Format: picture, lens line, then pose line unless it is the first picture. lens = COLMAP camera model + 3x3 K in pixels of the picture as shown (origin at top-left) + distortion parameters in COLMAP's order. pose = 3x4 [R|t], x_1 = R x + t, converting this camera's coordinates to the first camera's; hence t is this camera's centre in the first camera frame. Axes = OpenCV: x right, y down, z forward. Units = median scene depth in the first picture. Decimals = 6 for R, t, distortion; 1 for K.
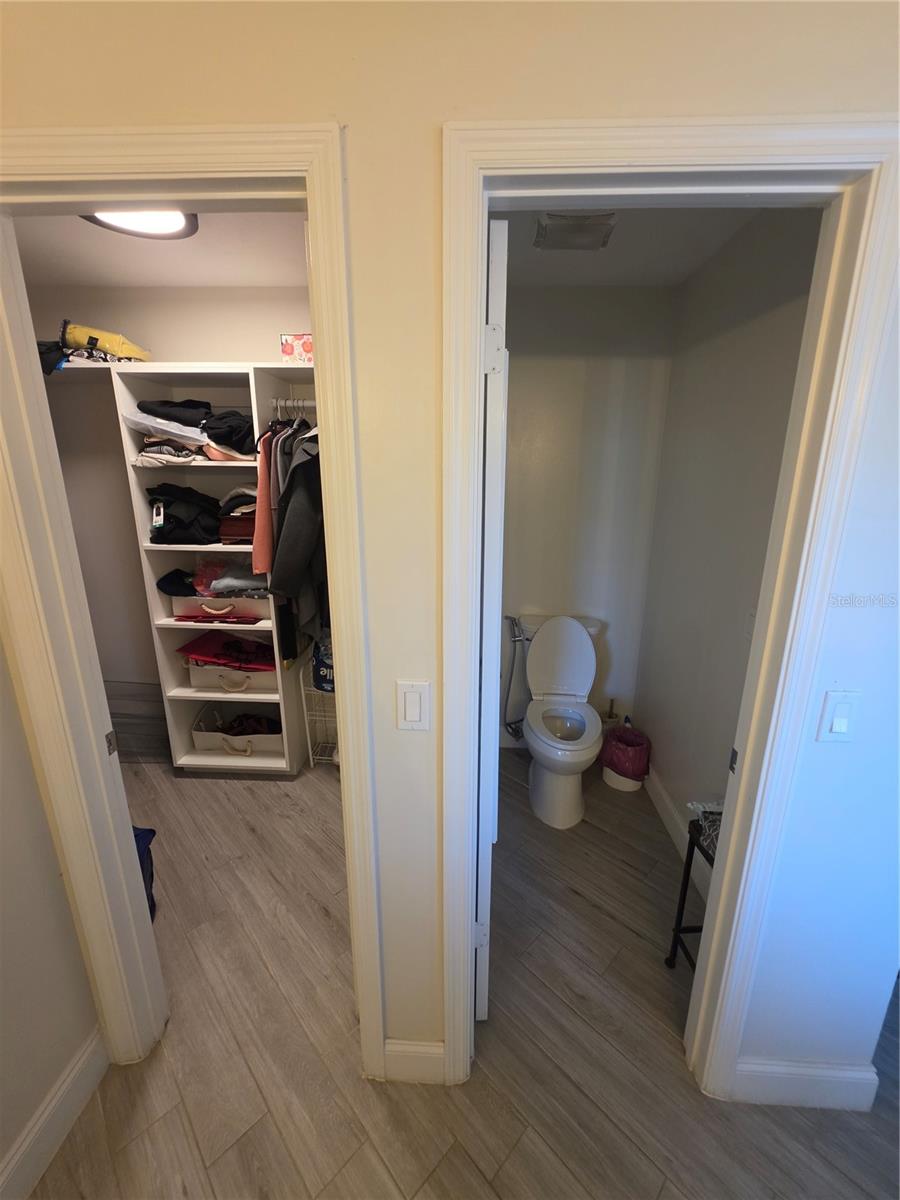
lens RADIAL K [[479.1, 0, 457.1], [0, 479.1, 591.3], [0, 0, 1]] dist [-0.003384, 0.001233]
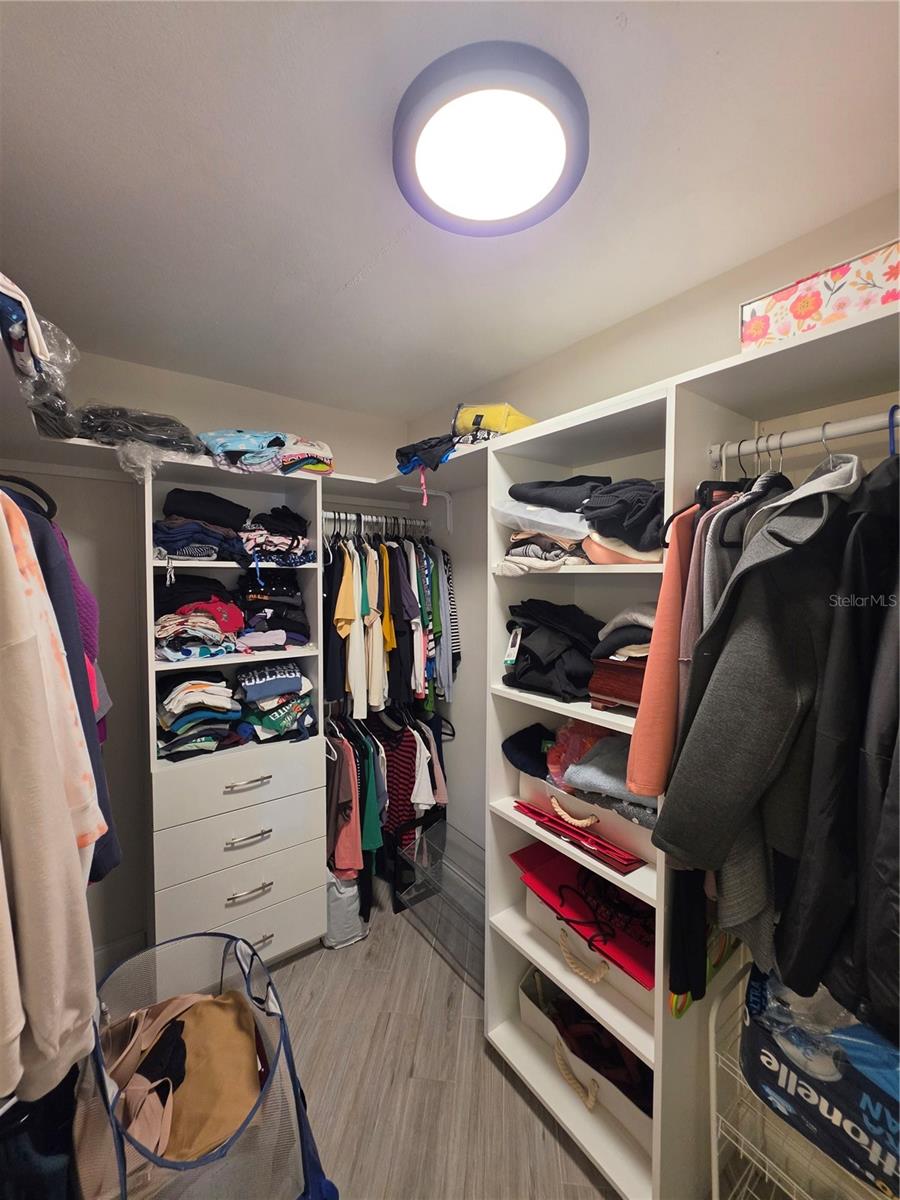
lens RADIAL K [[479.1, 0, 462.1], [0, 479.1, 599.4], [0, 0, 1]] dist [-0.003384, 0.001233]
pose [[0.641250, 0.025022, -0.766924, -0.163737], [-0.185235, 0.974957, -0.123072, -0.130385], [0.744638, 0.220981, 0.629826, 0.524763]]
